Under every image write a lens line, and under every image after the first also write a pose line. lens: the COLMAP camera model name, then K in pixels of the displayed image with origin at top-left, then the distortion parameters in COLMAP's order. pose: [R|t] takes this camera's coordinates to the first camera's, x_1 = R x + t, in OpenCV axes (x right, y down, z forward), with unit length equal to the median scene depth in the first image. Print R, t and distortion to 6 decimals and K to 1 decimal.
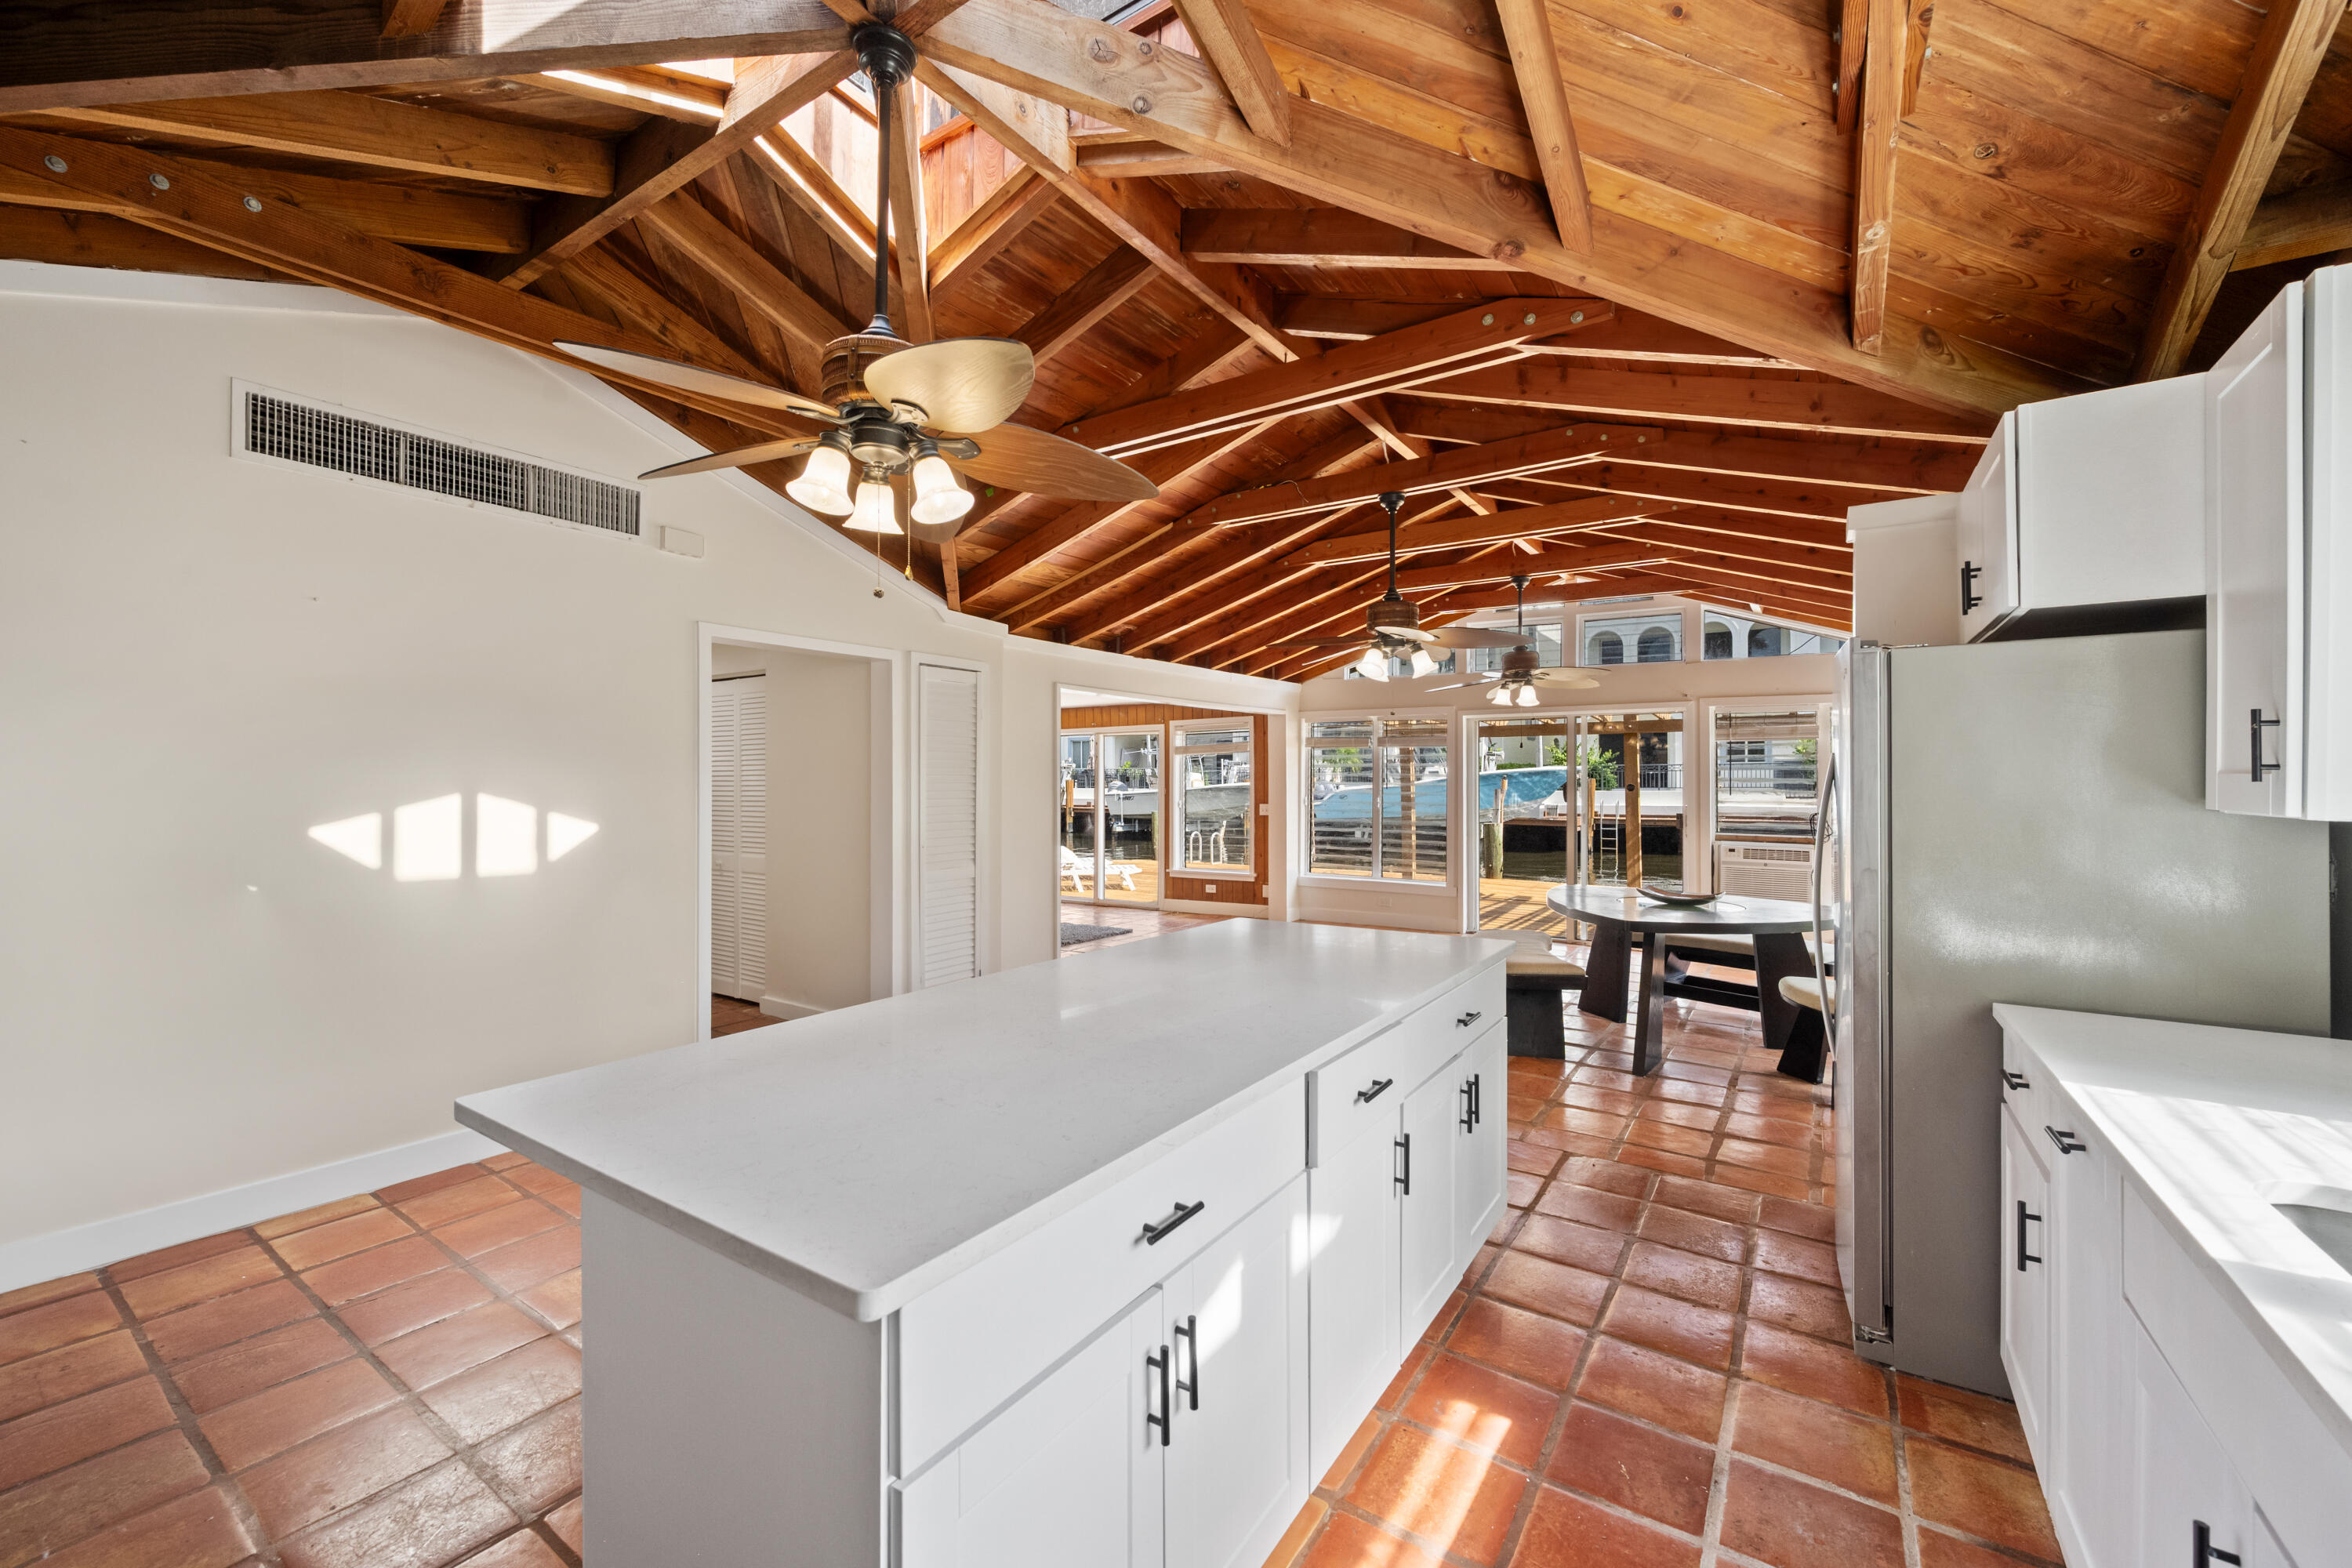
lens RADIAL K [[933.9, 0, 1179.8], [0, 933.9, 792.0], [0, 0, 1]] dist [0.002452, 0.000019]
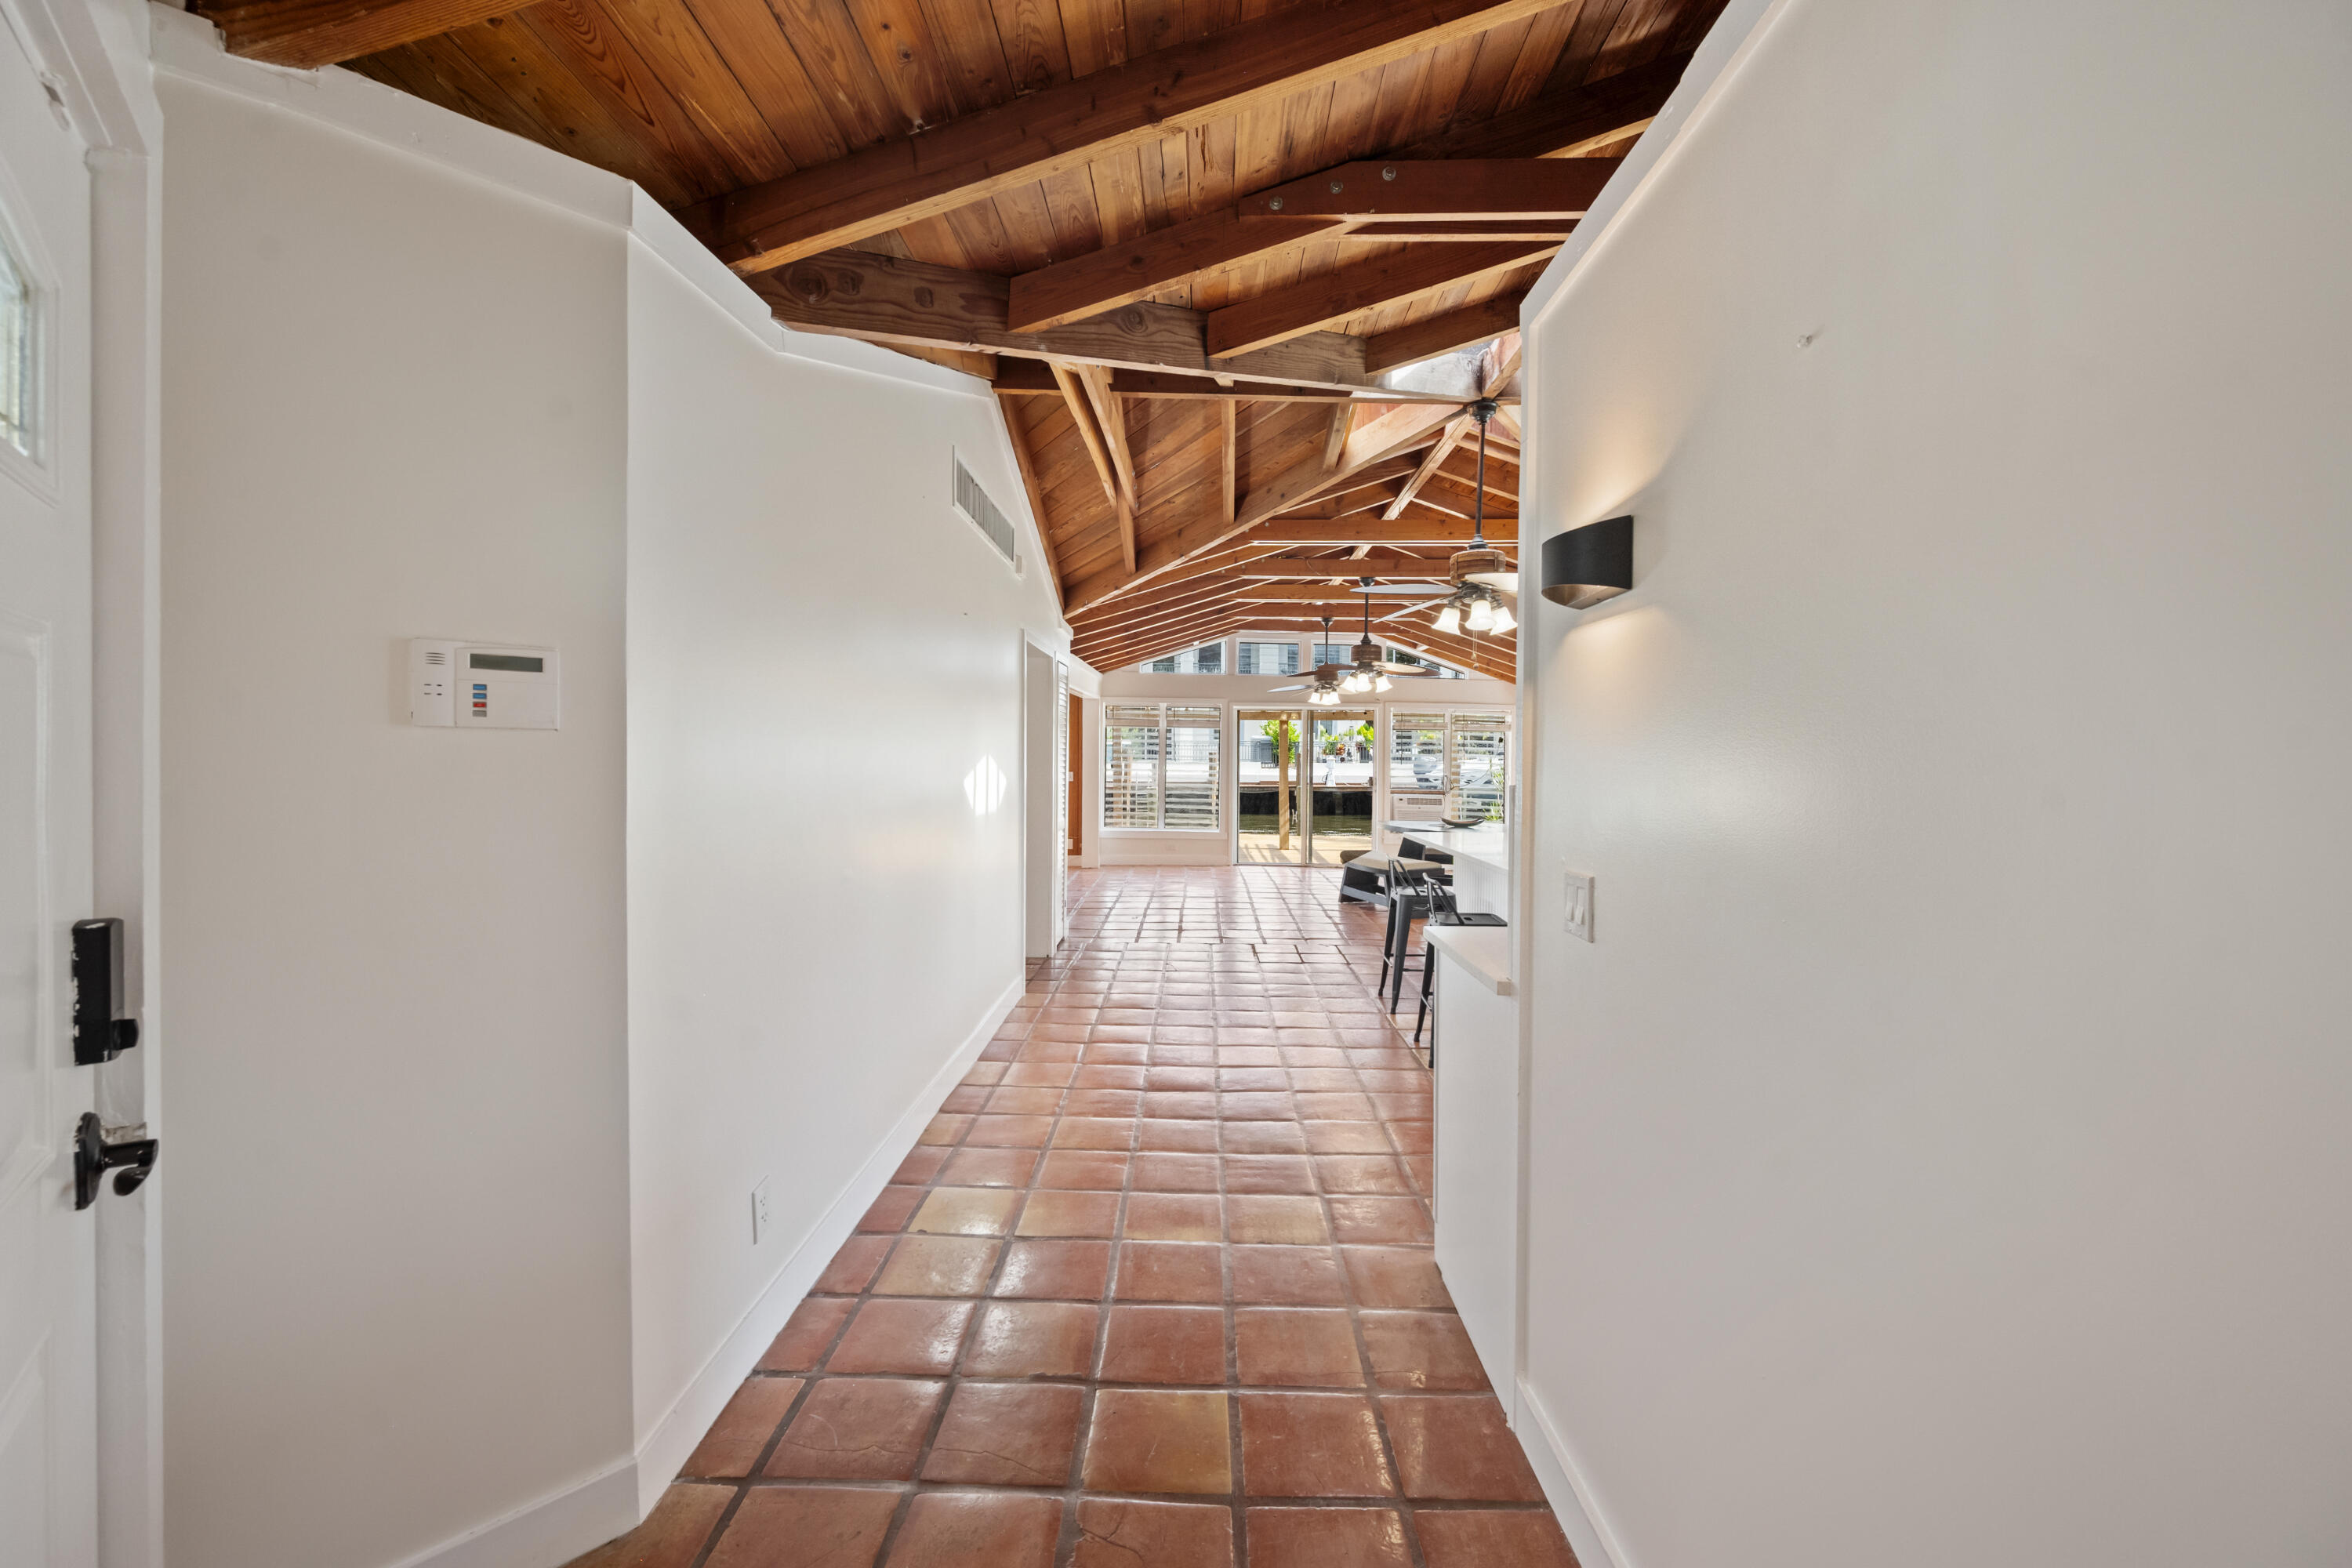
lens RADIAL K [[933.9, 0, 1185.0], [0, 933.9, 768.5], [0, 0, 1]] dist [0.002452, 0.000019]
pose [[0.837865, 0.001105, 0.545876, -0.584437], [-0.004812, 0.999974, 0.005361, 0.002781], [-0.545856, -0.007118, 0.837849, -0.116673]]
